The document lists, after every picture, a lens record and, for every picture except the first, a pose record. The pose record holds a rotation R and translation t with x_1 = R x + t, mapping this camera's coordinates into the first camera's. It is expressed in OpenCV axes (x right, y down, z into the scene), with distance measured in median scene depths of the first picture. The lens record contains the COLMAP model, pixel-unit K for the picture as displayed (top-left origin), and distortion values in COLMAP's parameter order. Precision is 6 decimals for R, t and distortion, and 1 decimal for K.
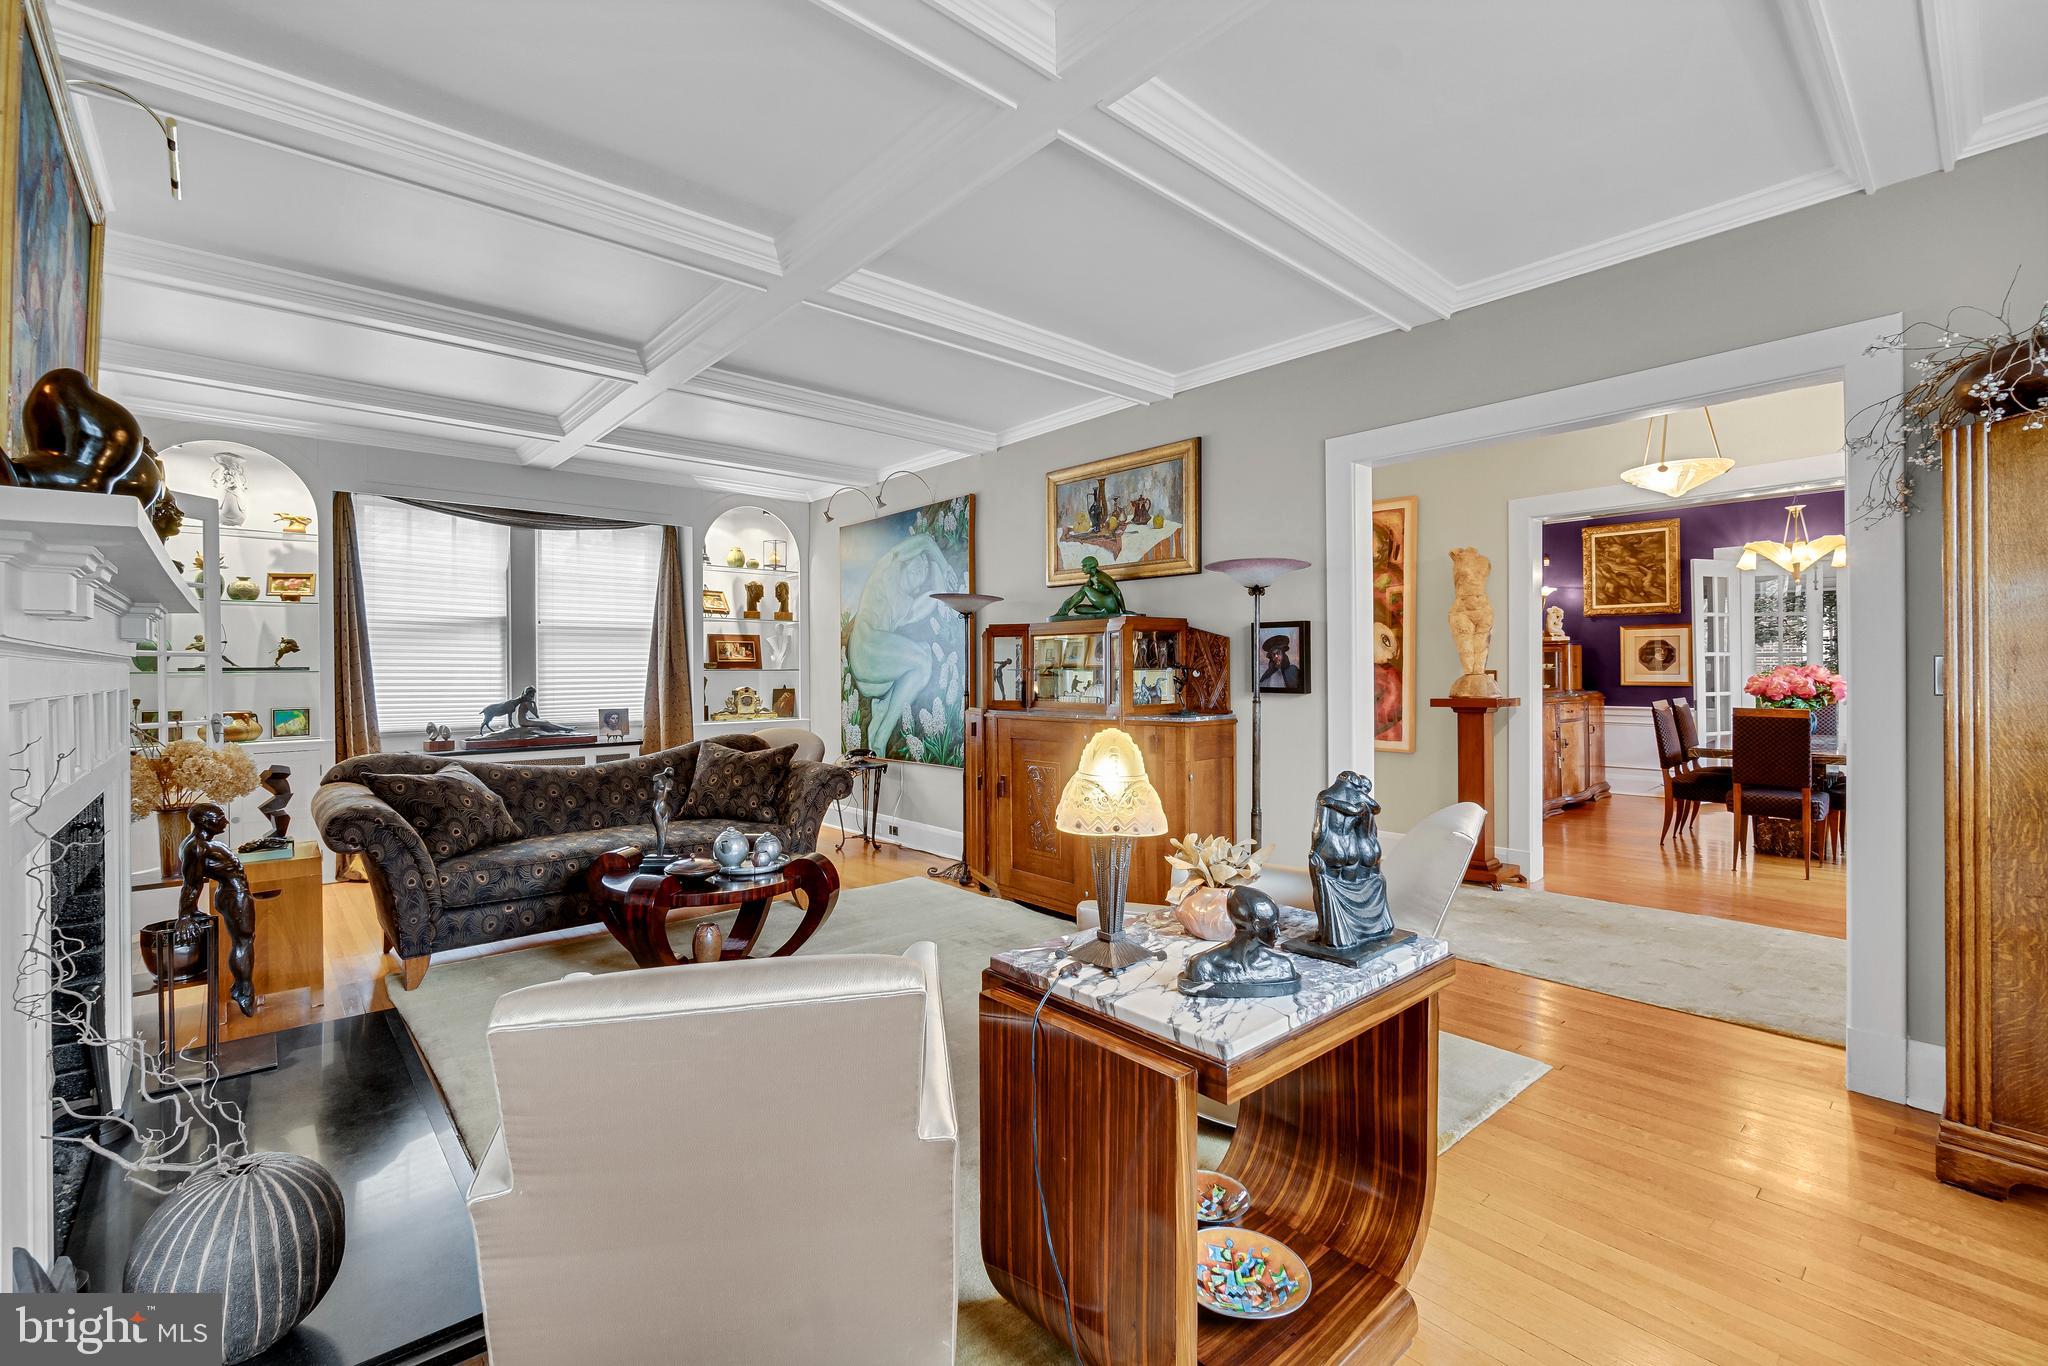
lens RADIAL K [[892.8, 0, 994.1], [0, 892.8, 681.4], [0, 0, 1]] dist [-0.005758, 0.001241]
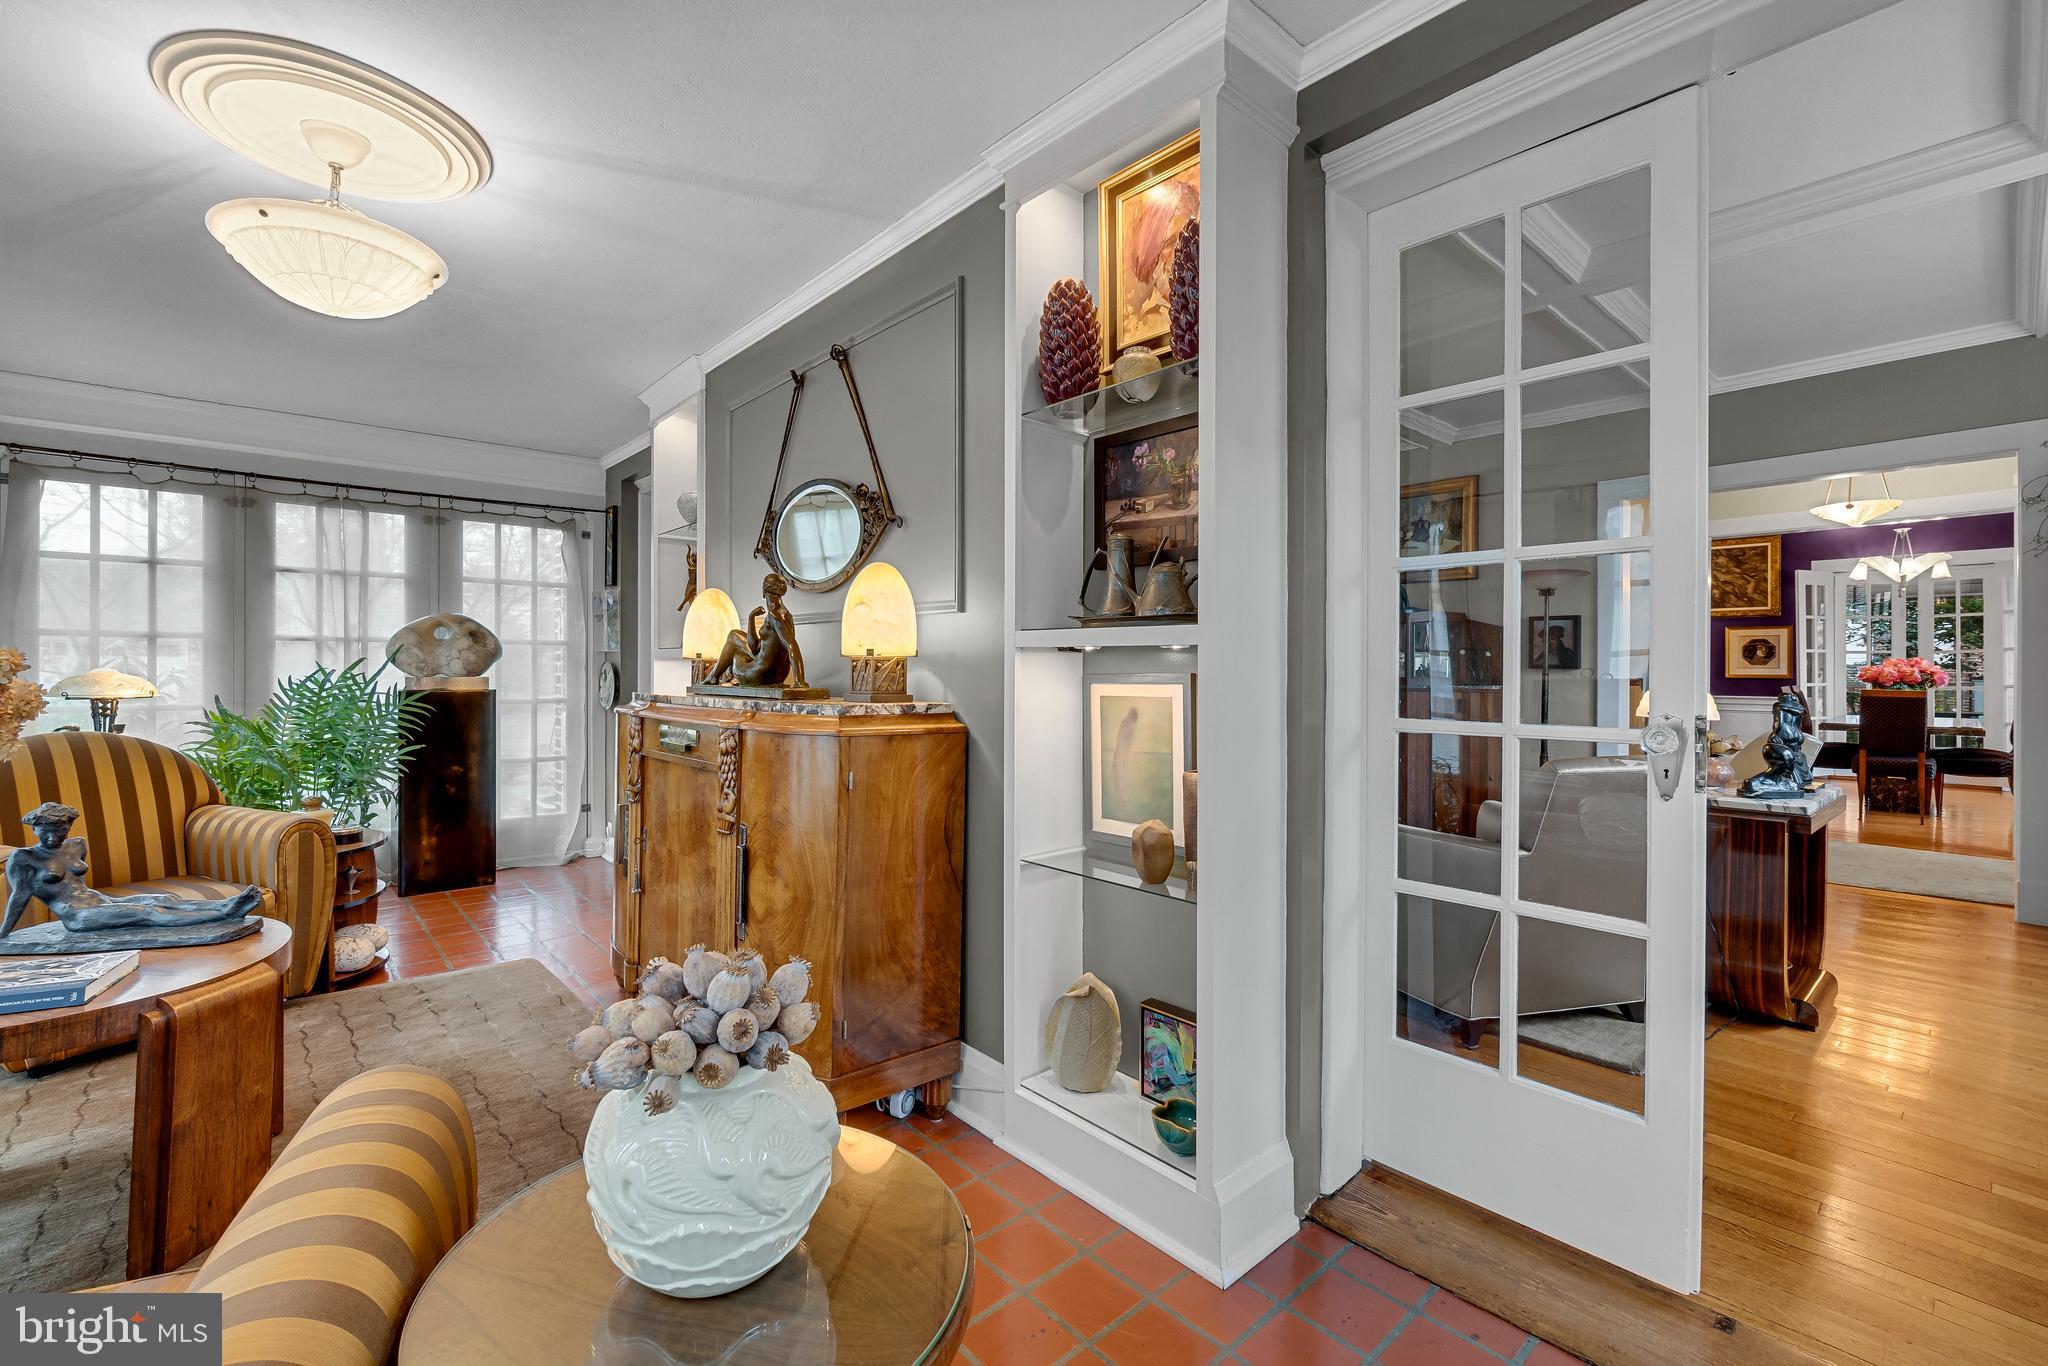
lens RADIAL K [[892.8, 0, 997.5], [0, 892.8, 678.6], [0, 0, 1]] dist [-0.005758, 0.001241]
pose [[0.999950, 0.009889, -0.001360, -0.266389], [-0.009895, 0.999942, -0.004302, 0.021631], [0.001318, 0.004315, 0.999990, -0.176535]]
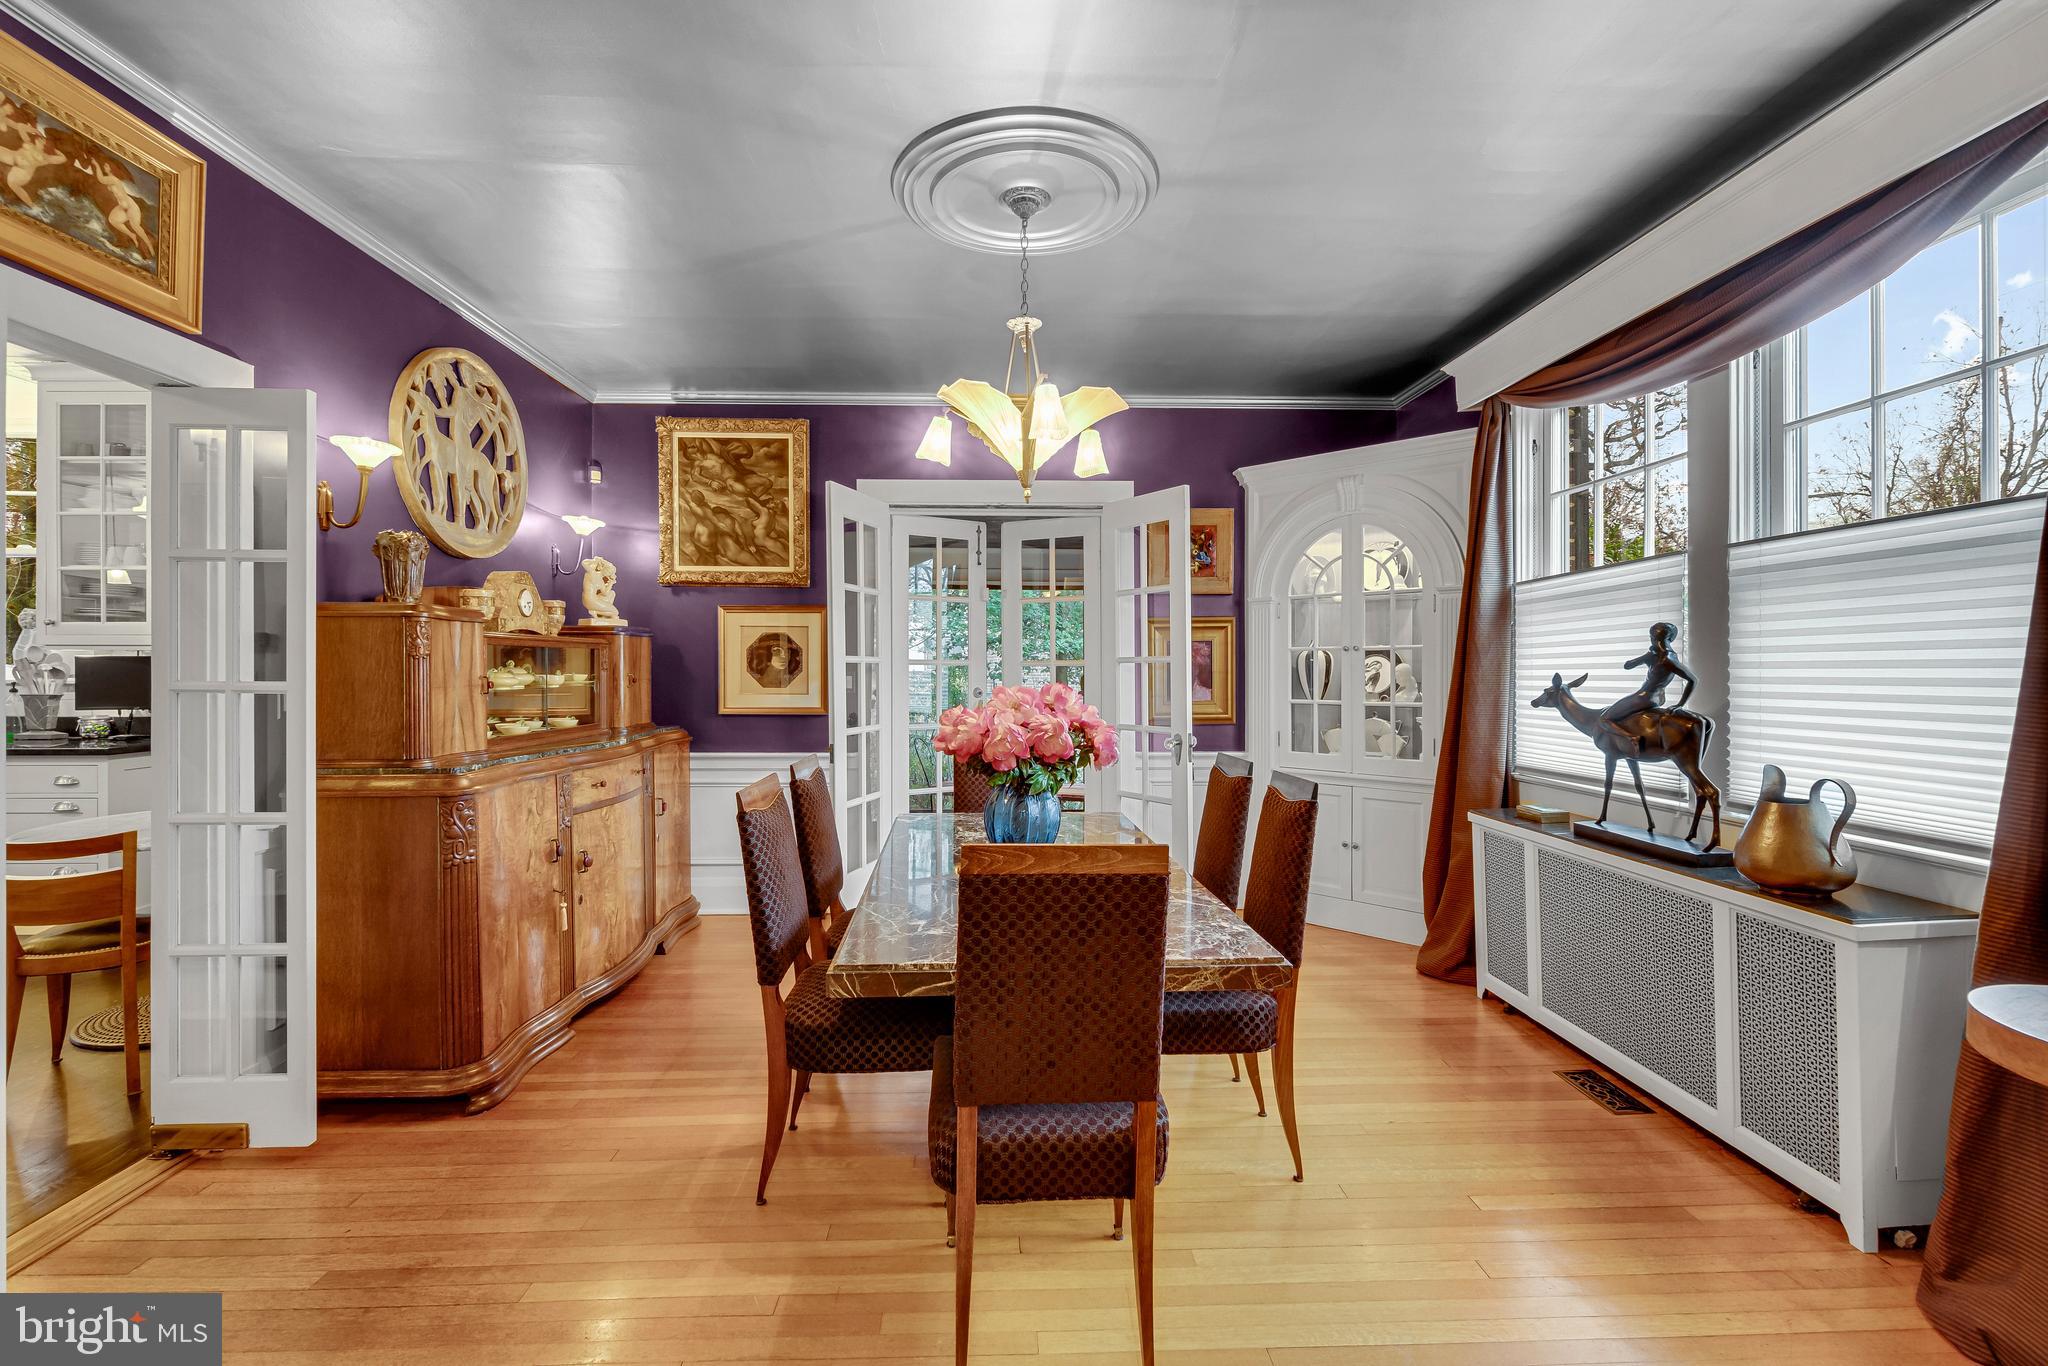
lens RADIAL K [[892.8, 0, 1035.7], [0, 892.8, 671.7], [0, 0, 1]] dist [-0.005758, 0.001241]
pose [[0.618908, 0.013044, 0.785355, 0.431248], [0.001861, 0.999835, -0.018073, -0.012376], [-0.785462, 0.012647, 0.618781, 0.557341]]
